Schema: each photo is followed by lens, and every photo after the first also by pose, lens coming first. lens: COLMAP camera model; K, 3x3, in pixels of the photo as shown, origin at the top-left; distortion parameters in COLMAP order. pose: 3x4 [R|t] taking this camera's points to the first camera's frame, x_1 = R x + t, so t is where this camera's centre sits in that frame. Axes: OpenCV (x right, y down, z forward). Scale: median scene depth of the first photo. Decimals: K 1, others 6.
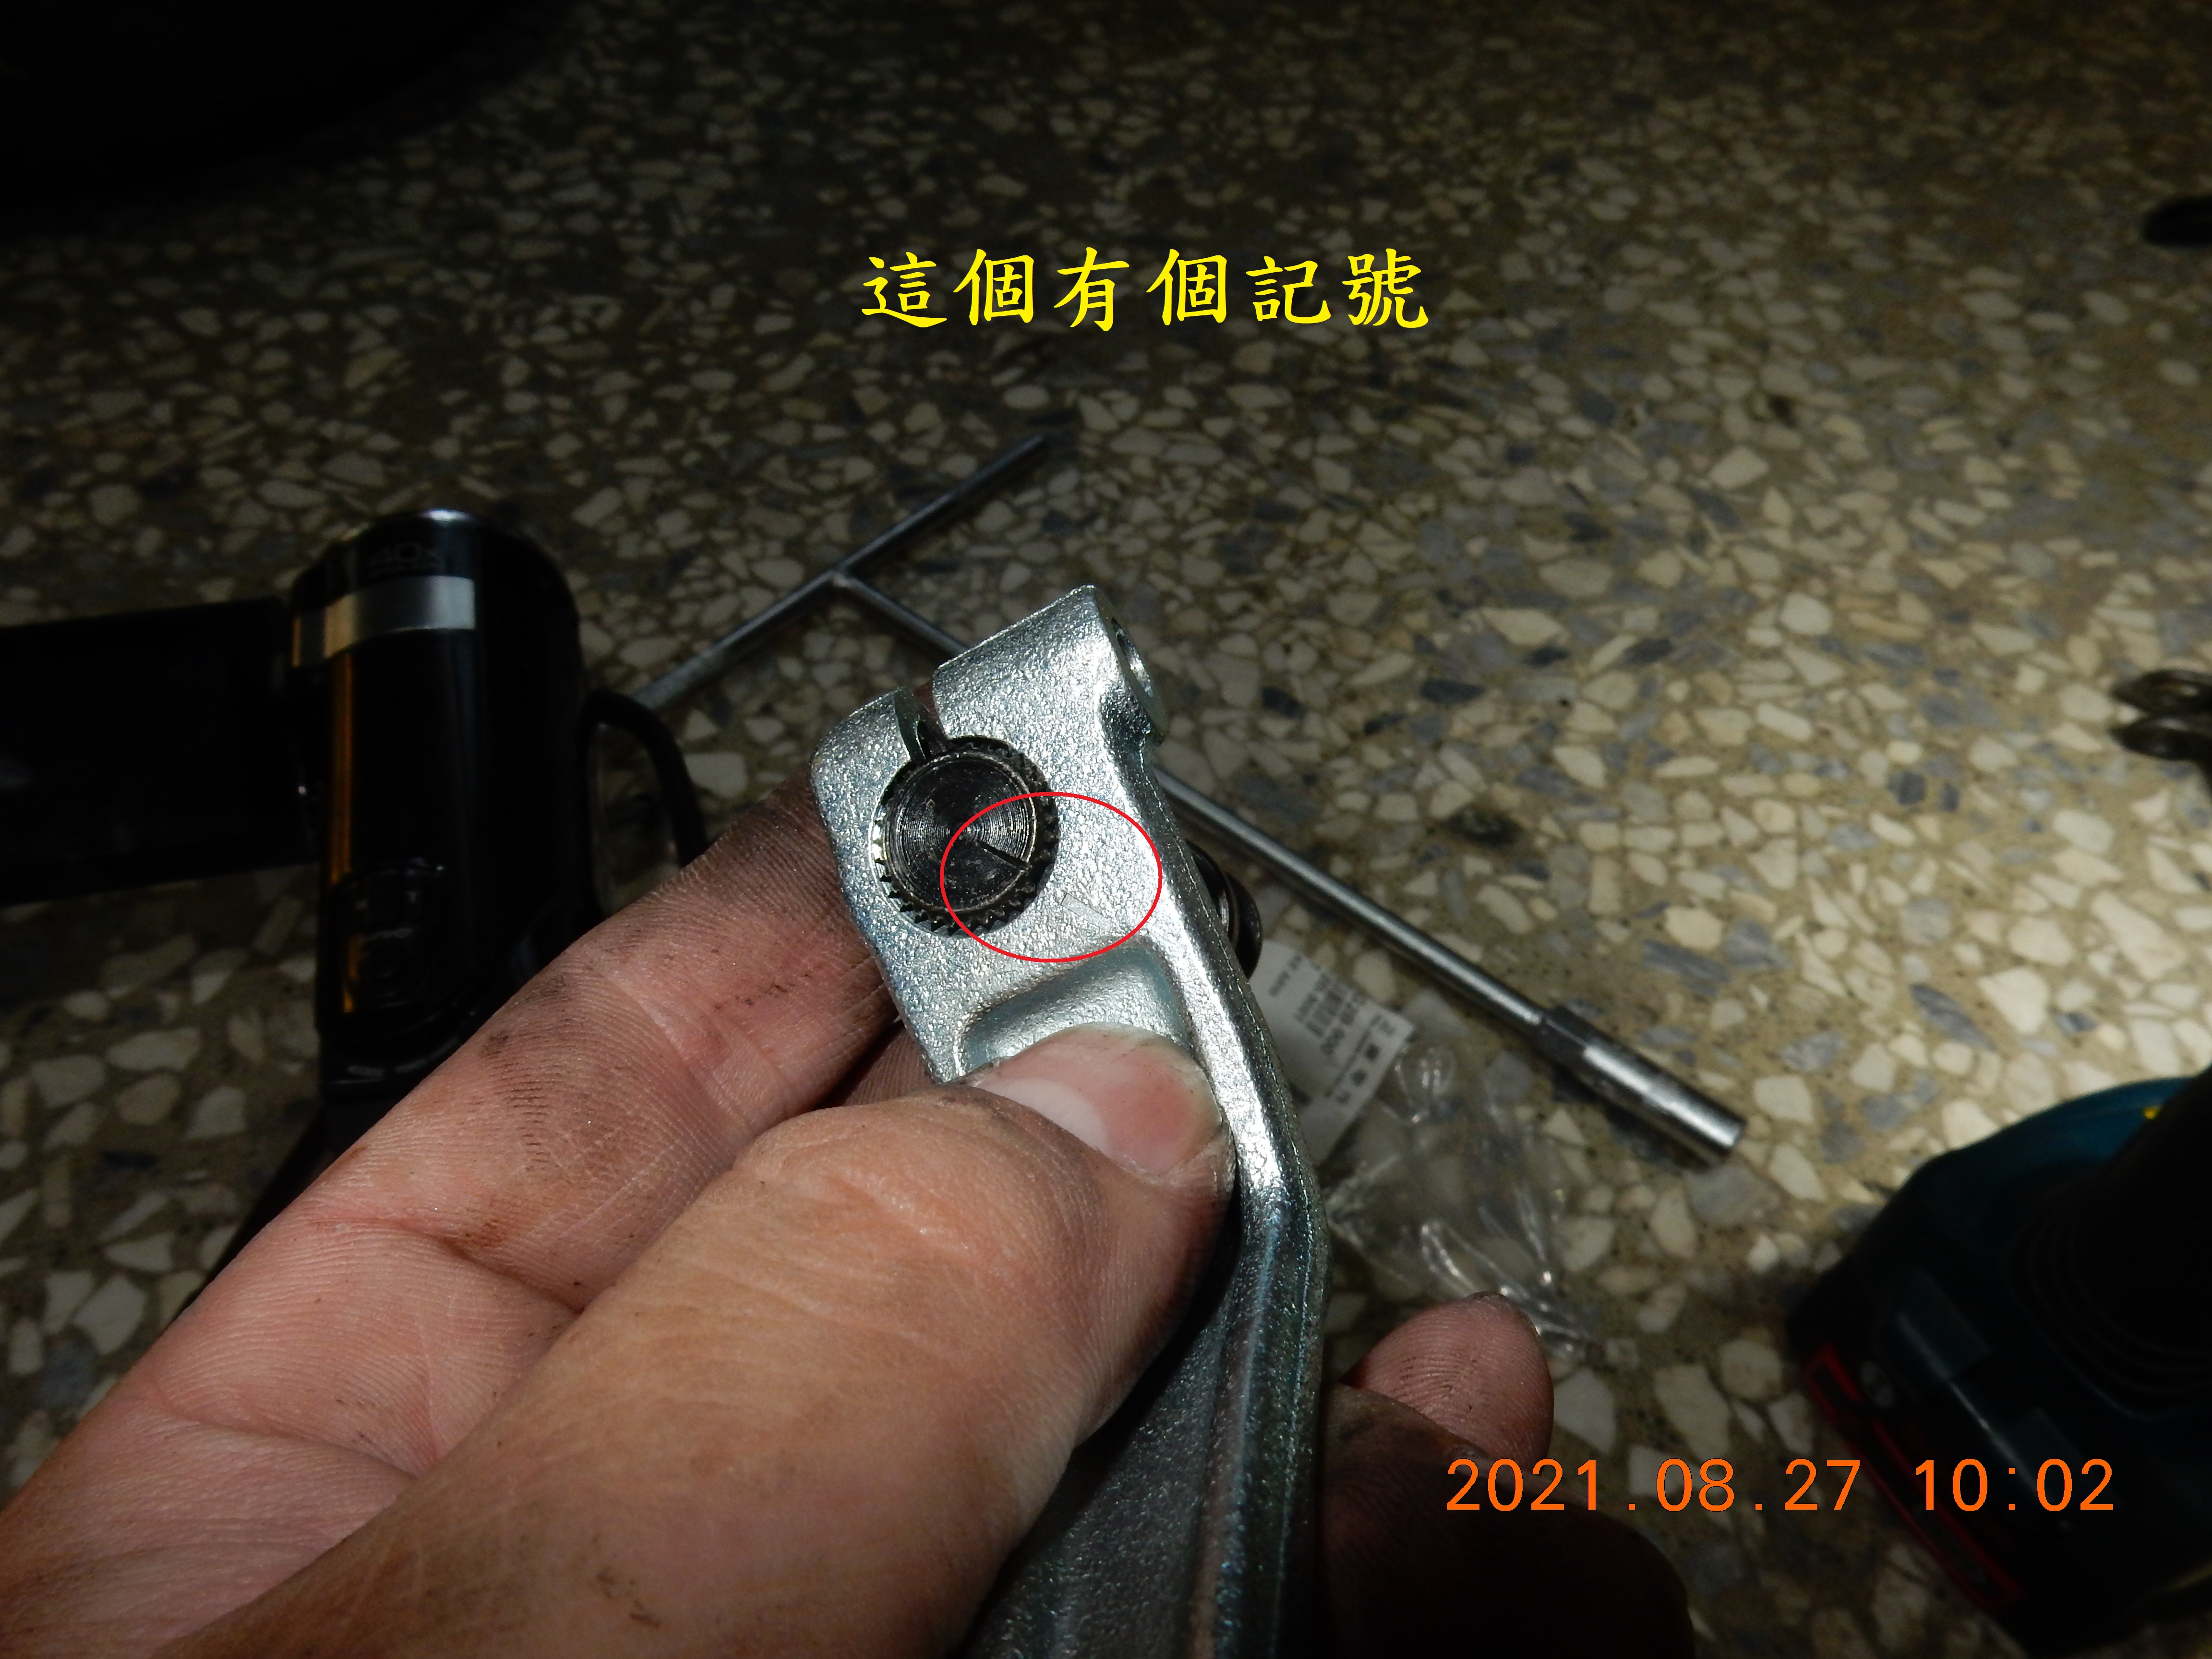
lens RADIAL K [[1622.3, 0, 1111.3], [0, 1622.3, 847.8], [0, 0, 1]] dist [0.005929, 0.005834]
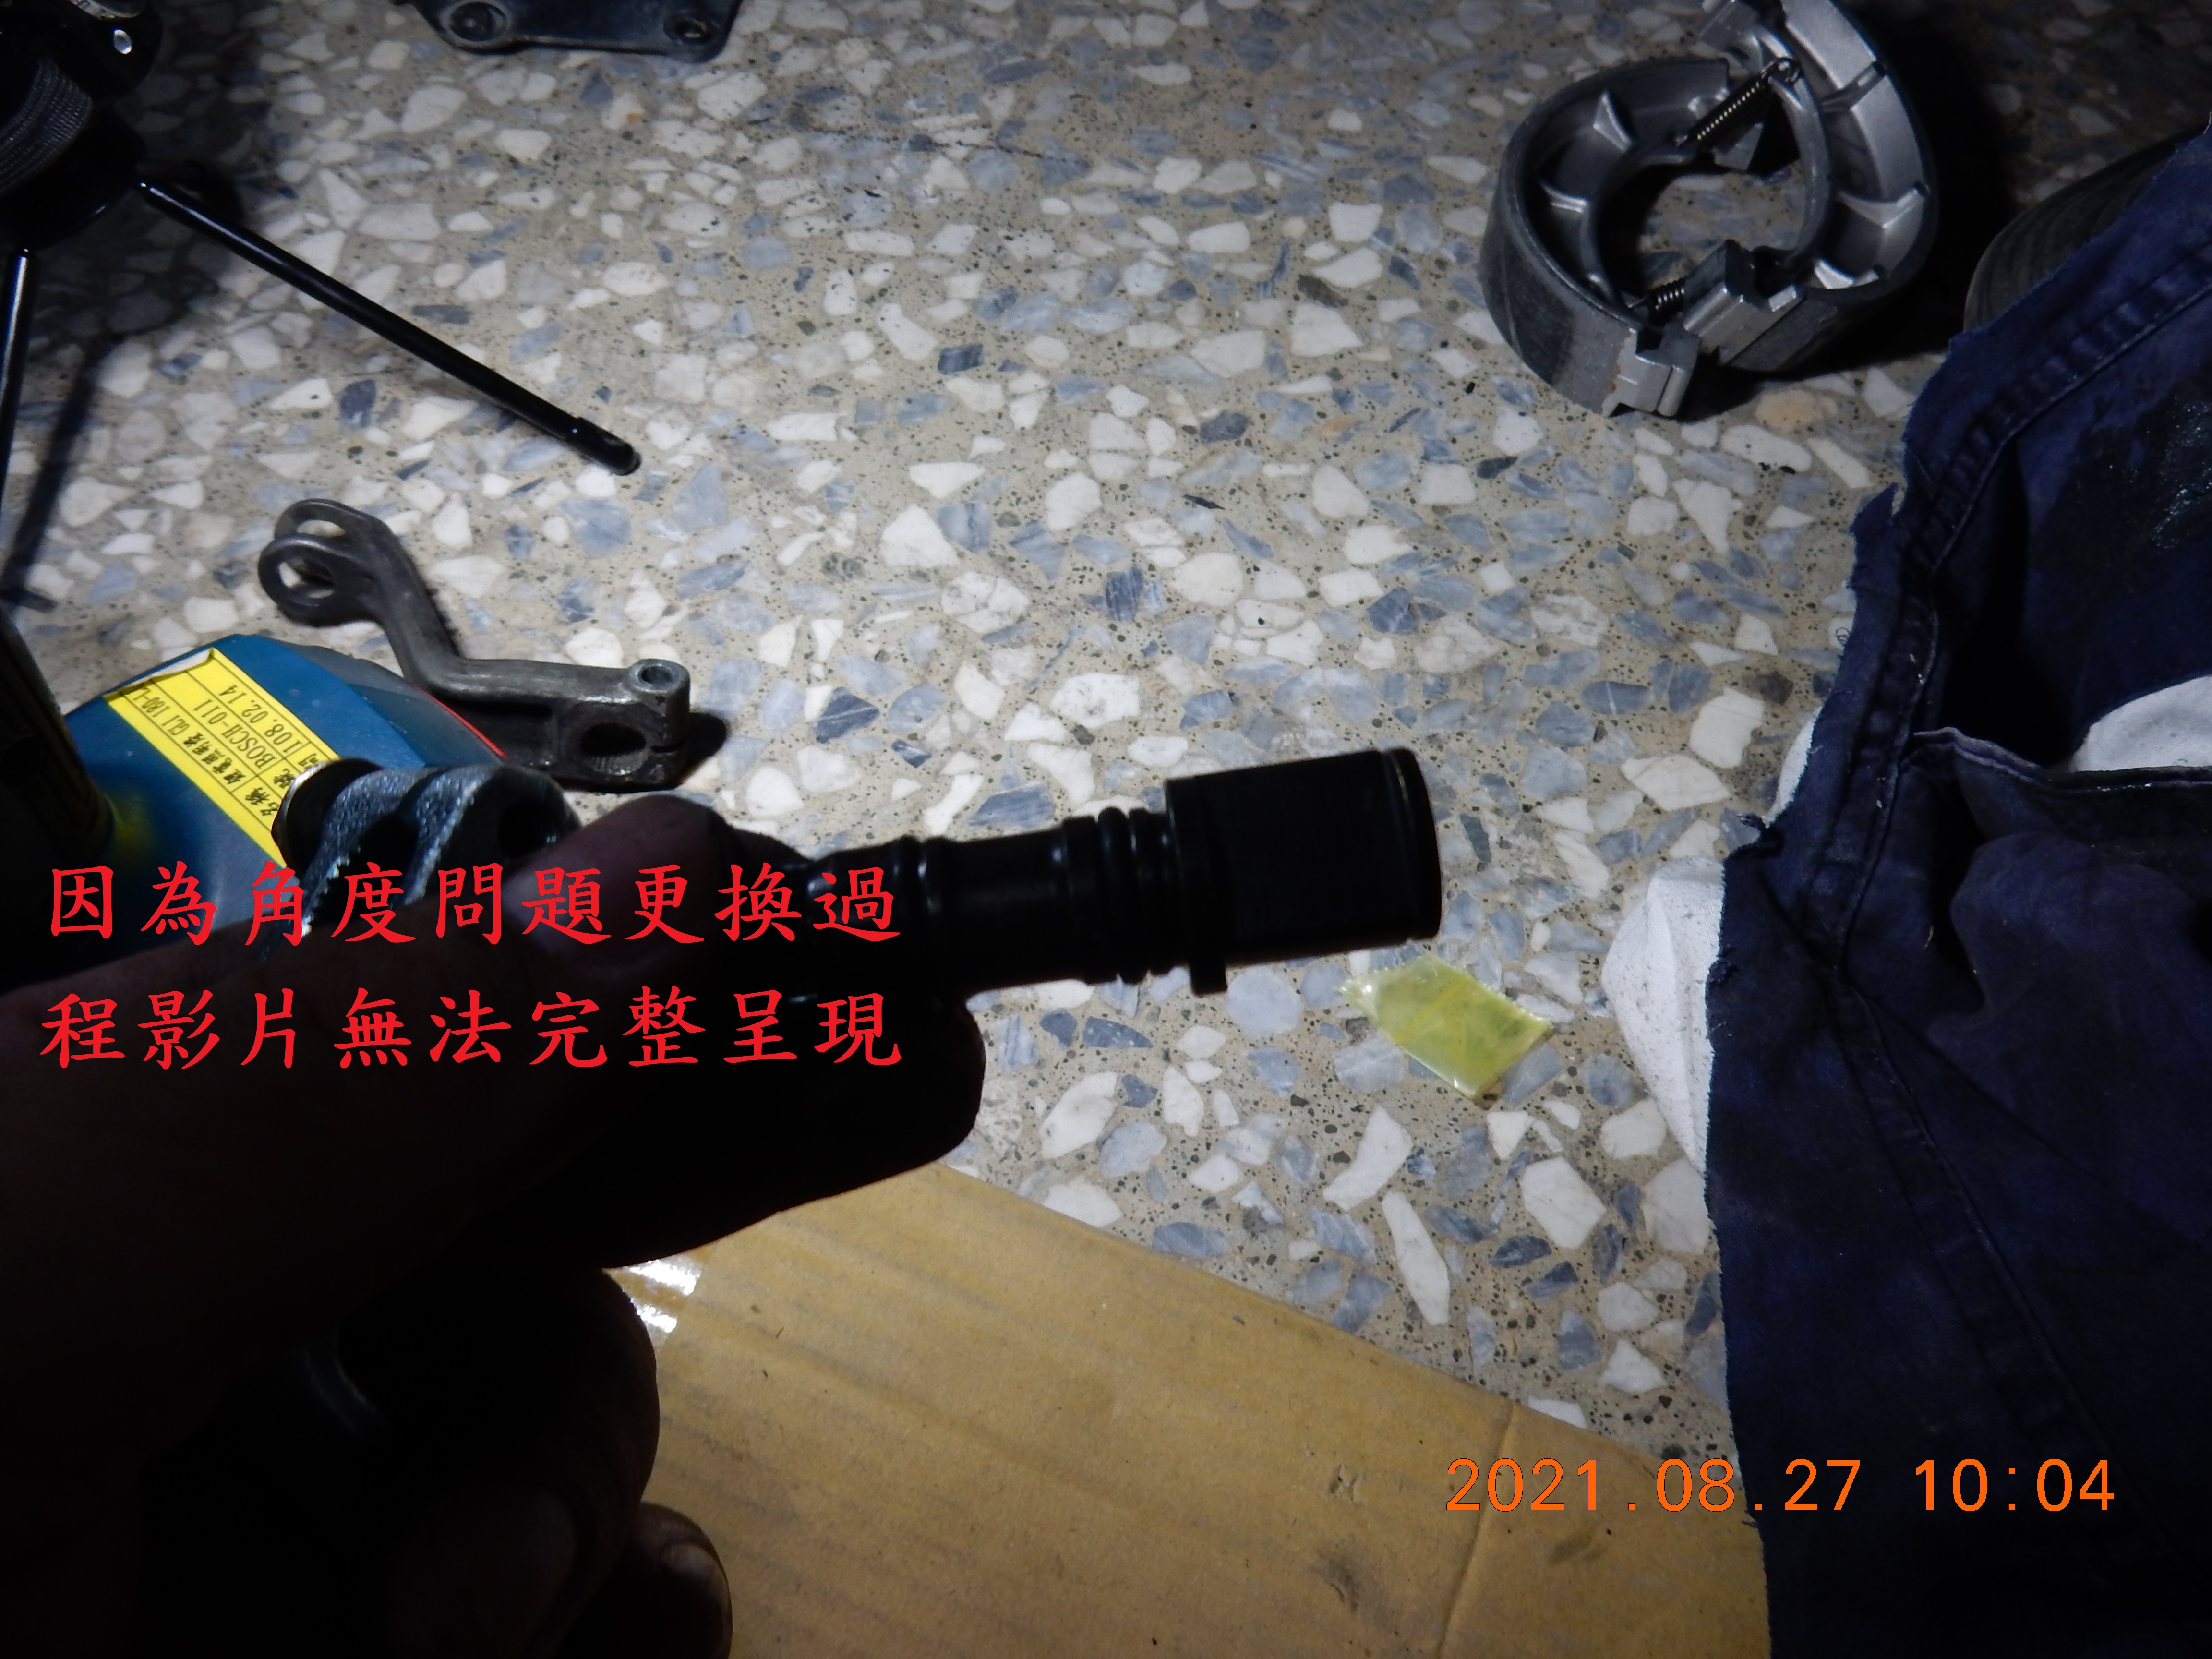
lens RADIAL K [[1622.3, 0, 1111.3], [0, 1622.3, 847.8], [0, 0, 1]] dist [0.005929, 0.005834]
pose [[0.753967, -0.565294, 0.334628, 0.402484], [0.508938, 0.824742, 0.246542, 0.312554], [-0.415350, -0.015580, 0.909528, -0.138941]]
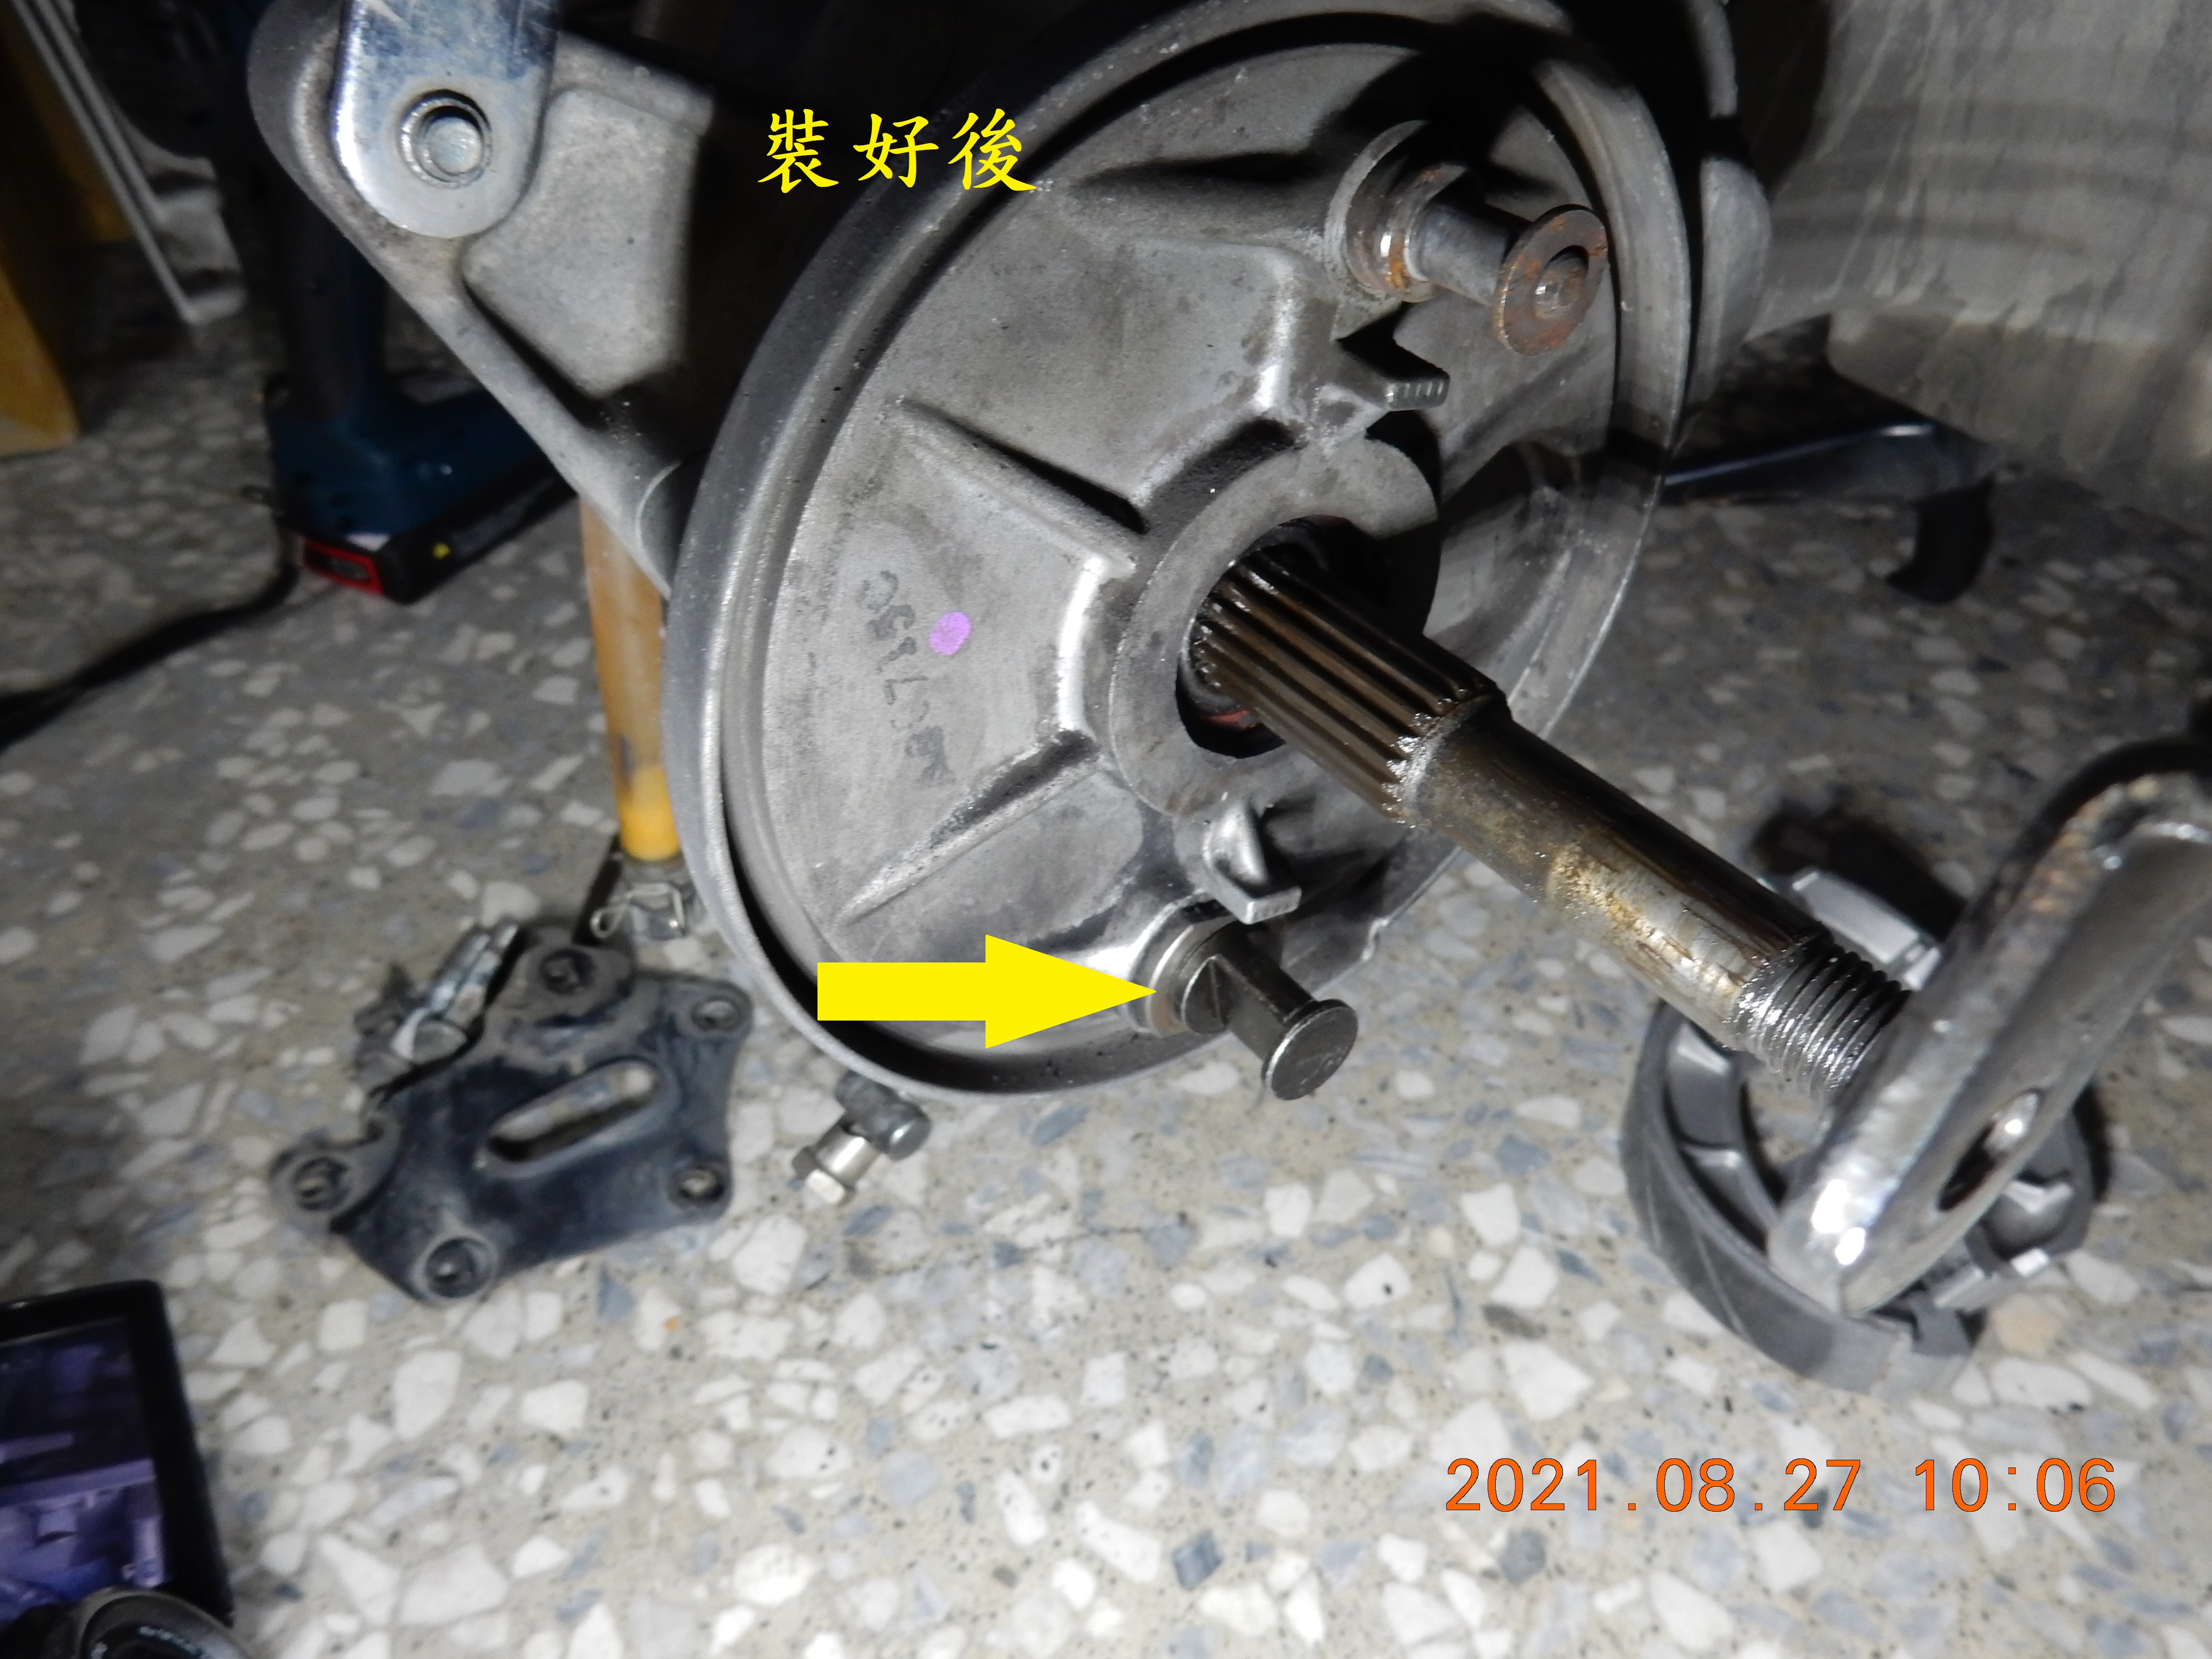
lens RADIAL K [[1649.7, 0, 1106.7], [0, 1649.7, 841.0], [0, 0, 1]] dist [0.009718, -0.002157]
pose [[0.482992, -0.616406, 0.621903, 0.486180], [0.691719, 0.704074, 0.160638, -0.077883], [-0.536884, 0.352595, 0.766441, 0.003906]]
